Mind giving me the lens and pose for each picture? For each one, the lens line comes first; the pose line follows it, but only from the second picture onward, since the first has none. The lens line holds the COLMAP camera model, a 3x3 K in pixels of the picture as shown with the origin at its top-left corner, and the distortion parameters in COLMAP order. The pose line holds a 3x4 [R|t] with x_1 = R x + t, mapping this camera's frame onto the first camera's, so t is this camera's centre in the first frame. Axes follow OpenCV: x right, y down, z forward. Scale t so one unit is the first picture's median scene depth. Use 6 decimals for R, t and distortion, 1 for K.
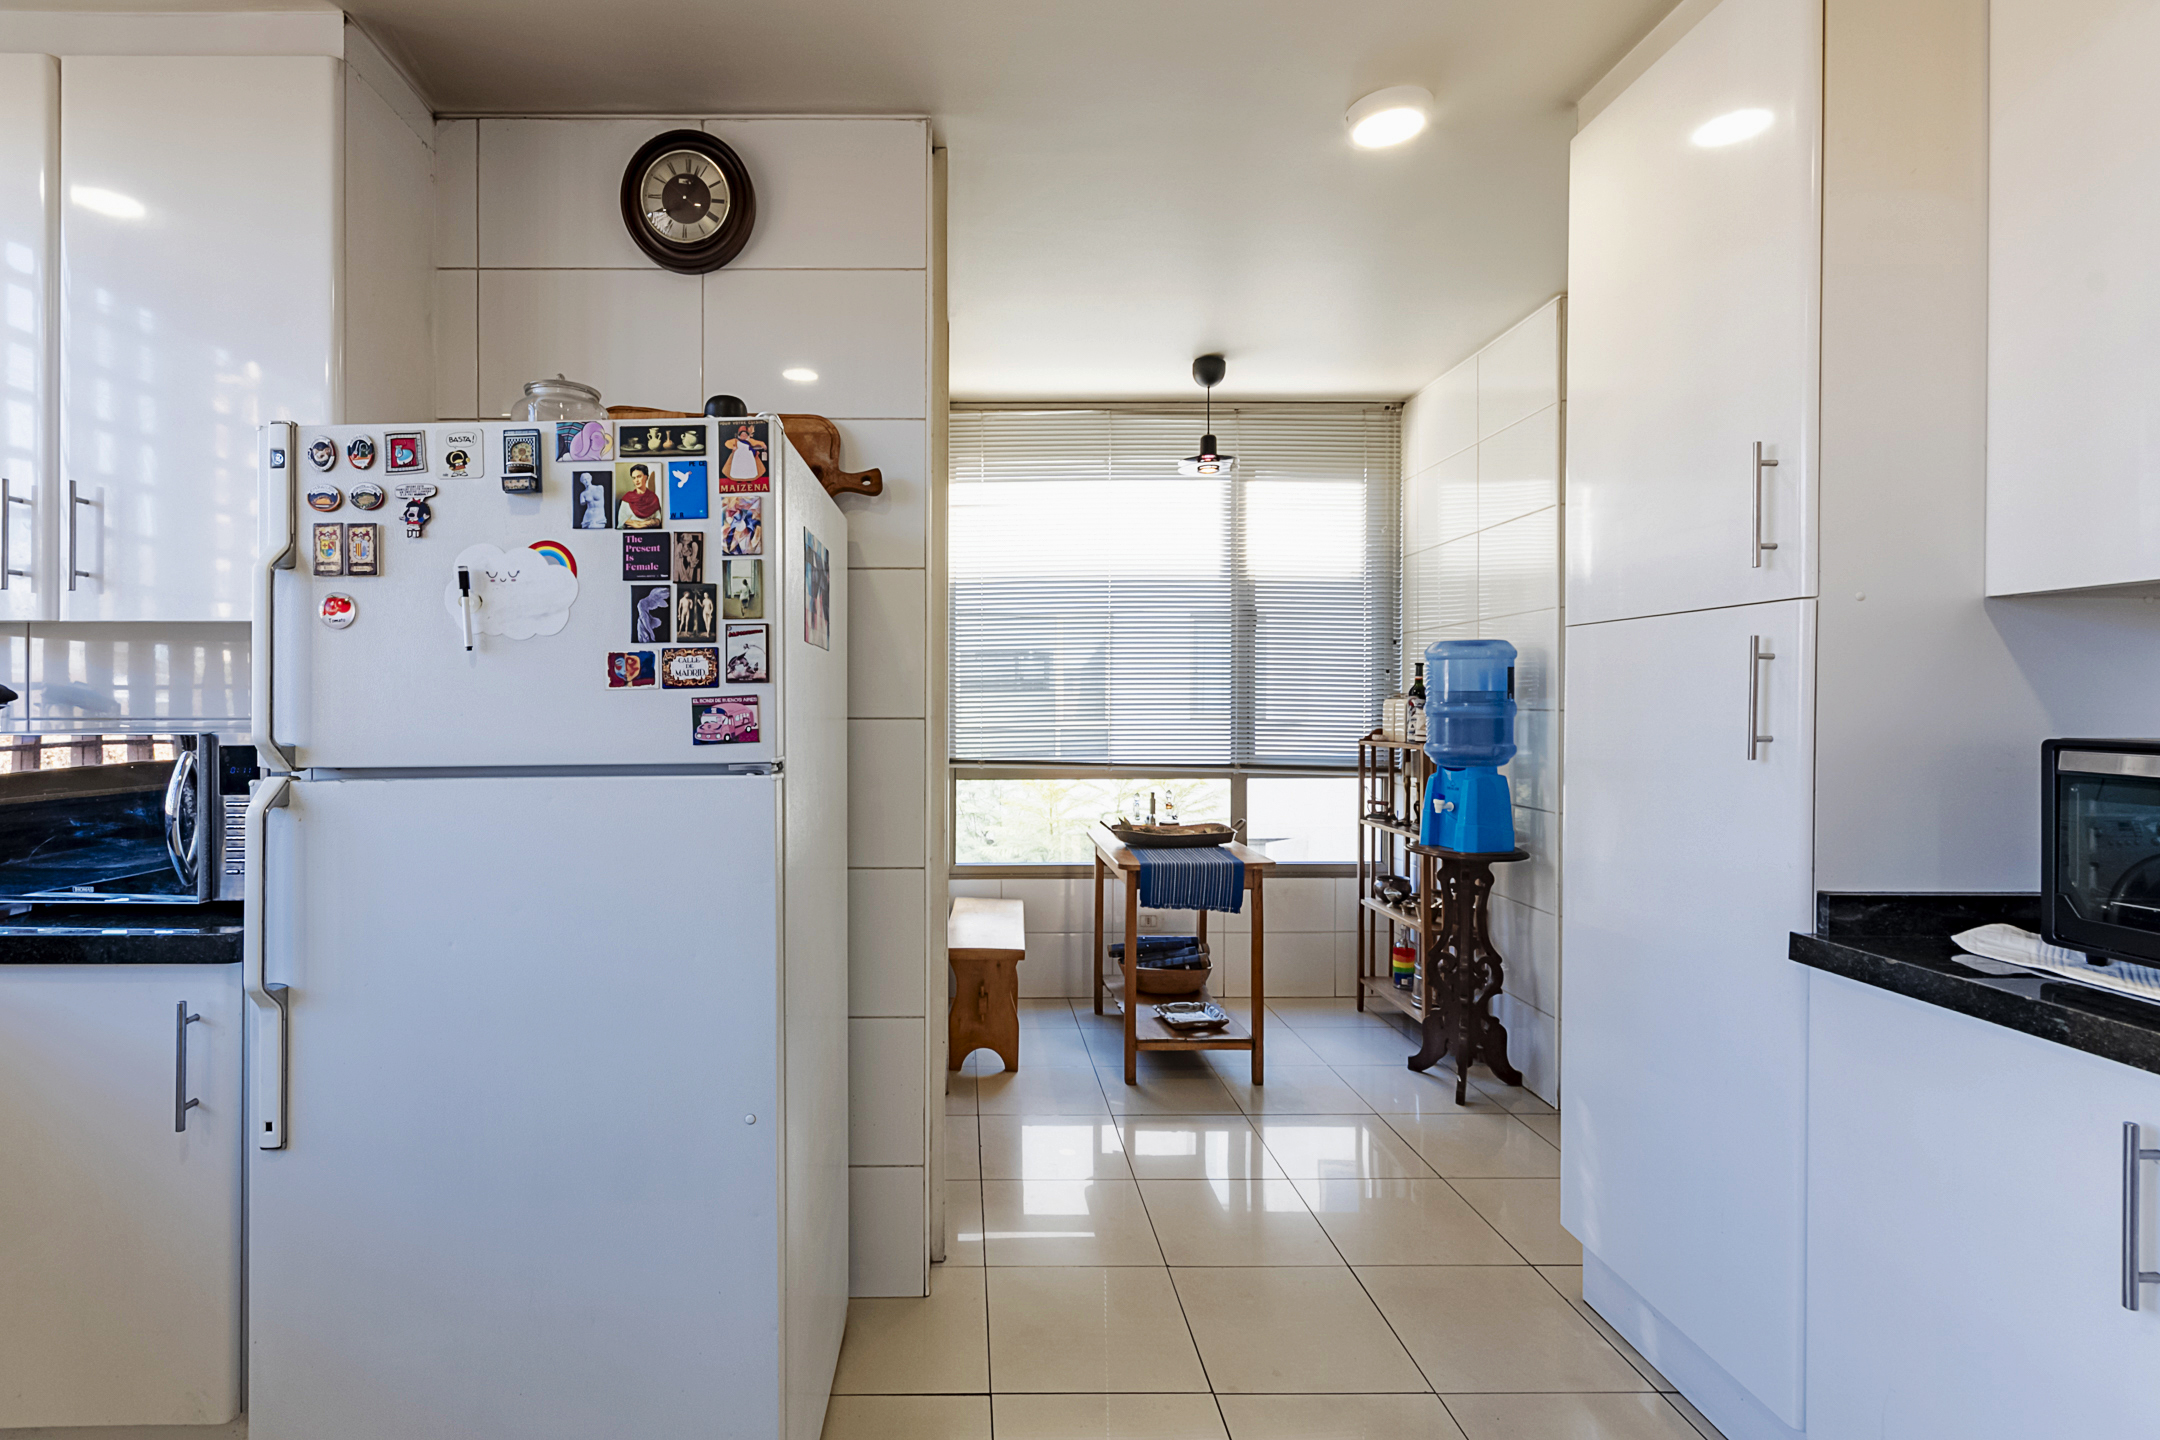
lens RADIAL K [[1045.5, 0, 996.4], [0, 1045.5, 704.9], [0, 0, 1]] dist [0.001586, 0.000304]
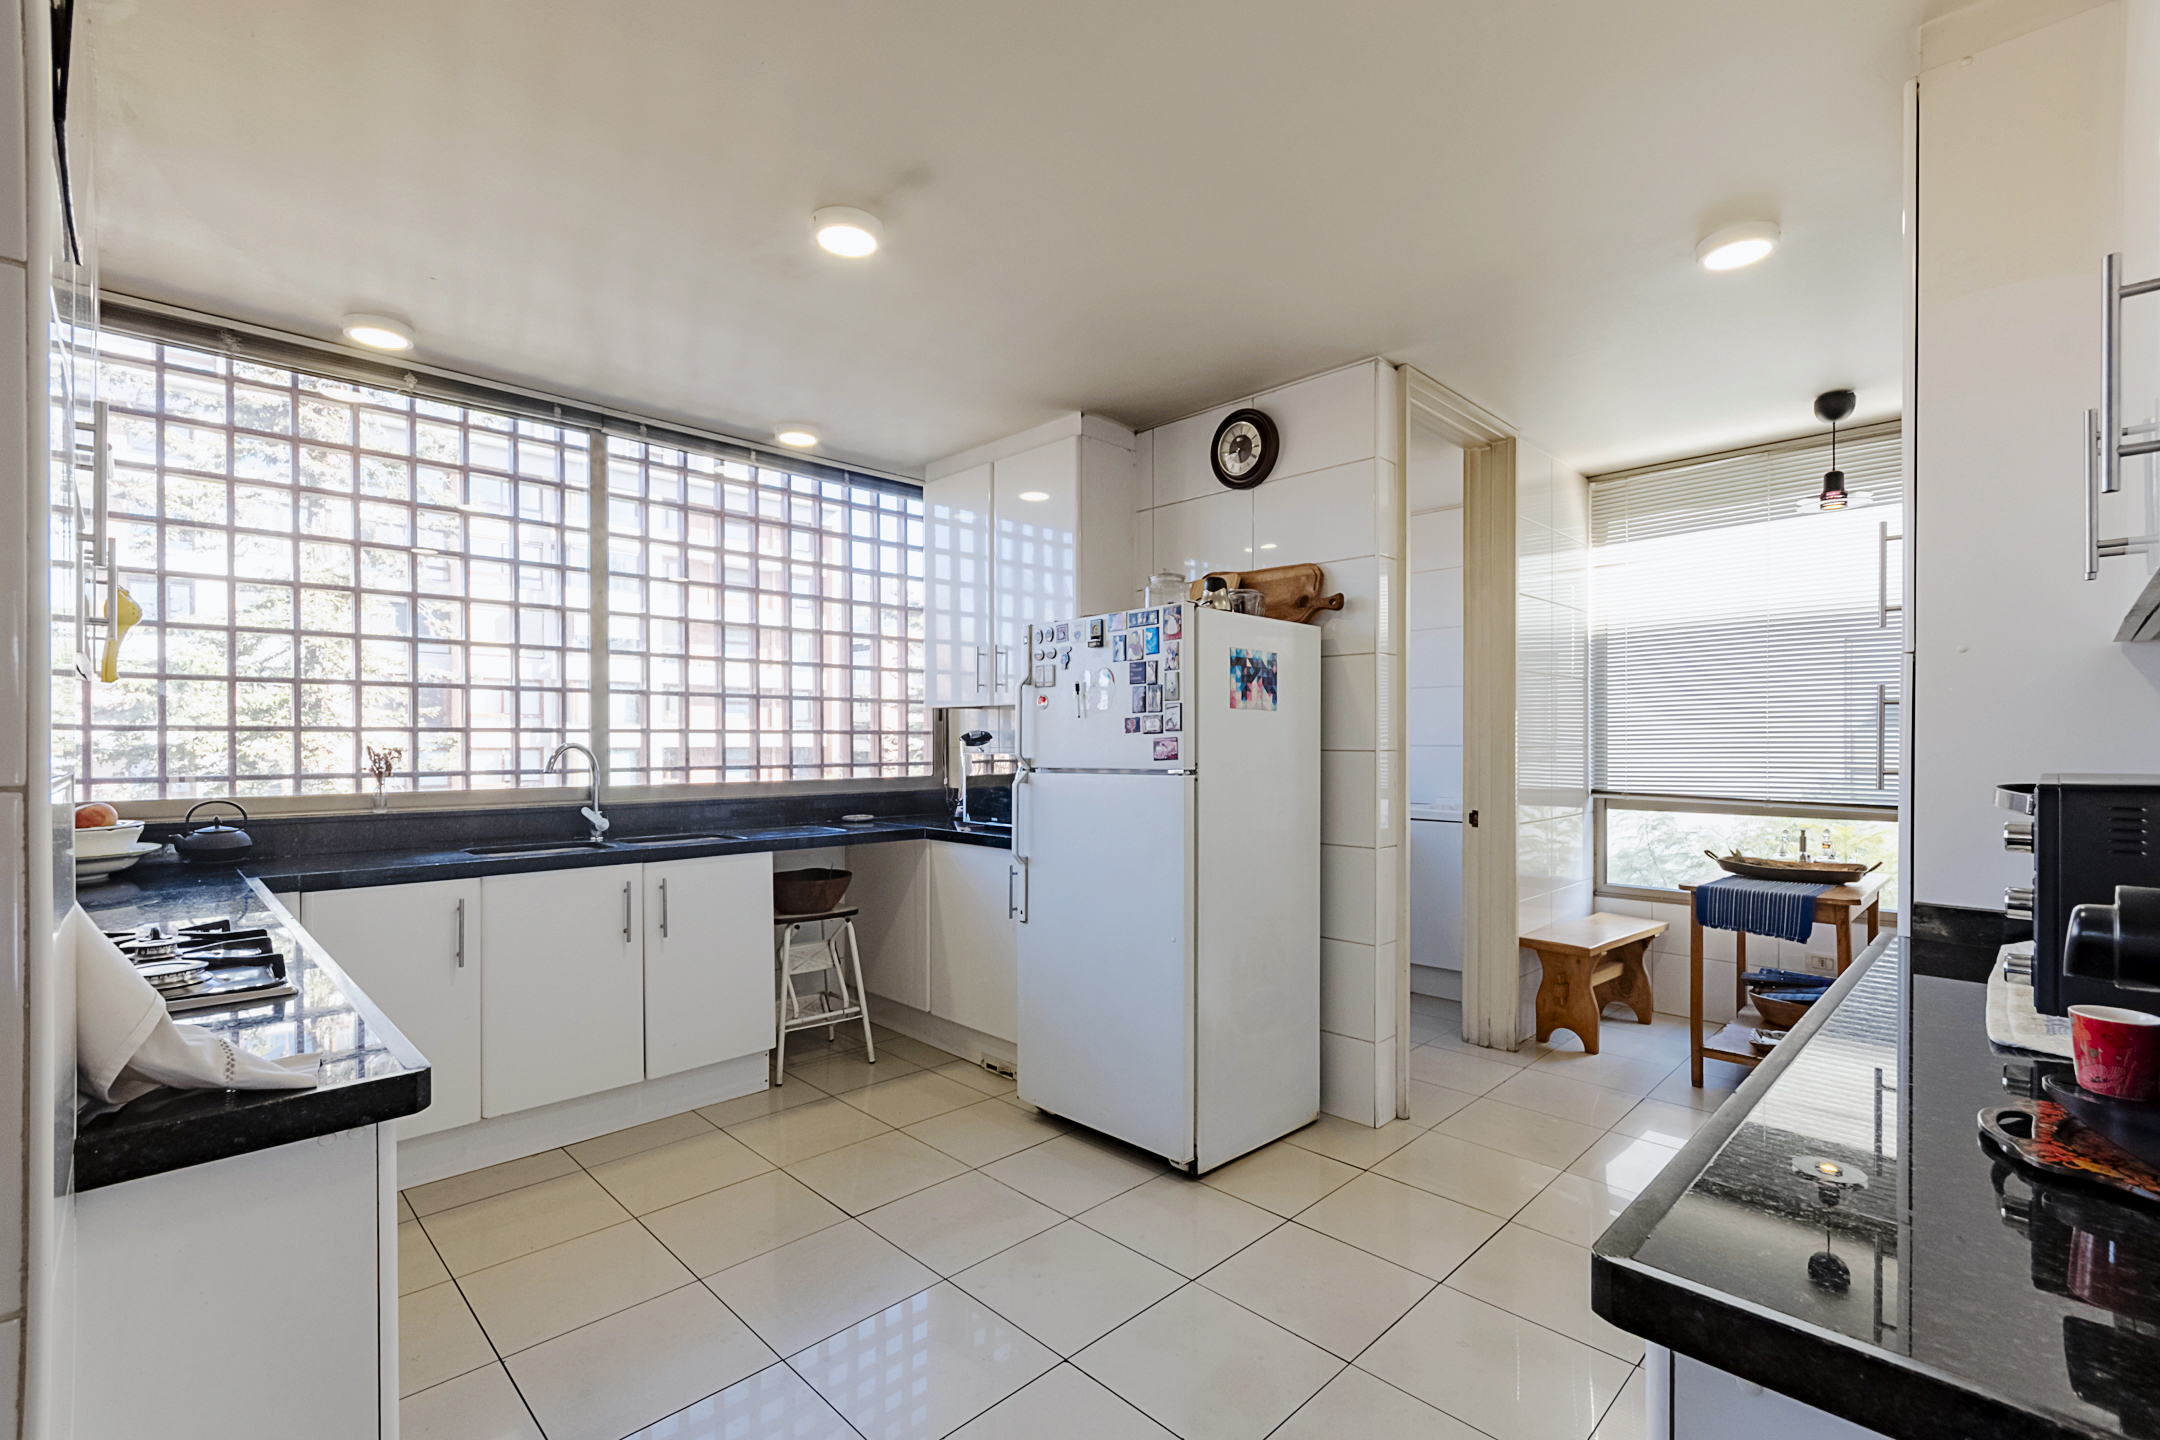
lens RADIAL K [[957.3, 0, 1009.2], [0, 957.3, 757.2], [0, 0, 1]] dist [0.002077, -0.000644]
pose [[0.659214, 0.013467, -0.751835, 0.827611], [-0.001440, 0.999860, 0.016646, -0.000753], [0.751954, -0.009891, 0.659141, -0.426573]]
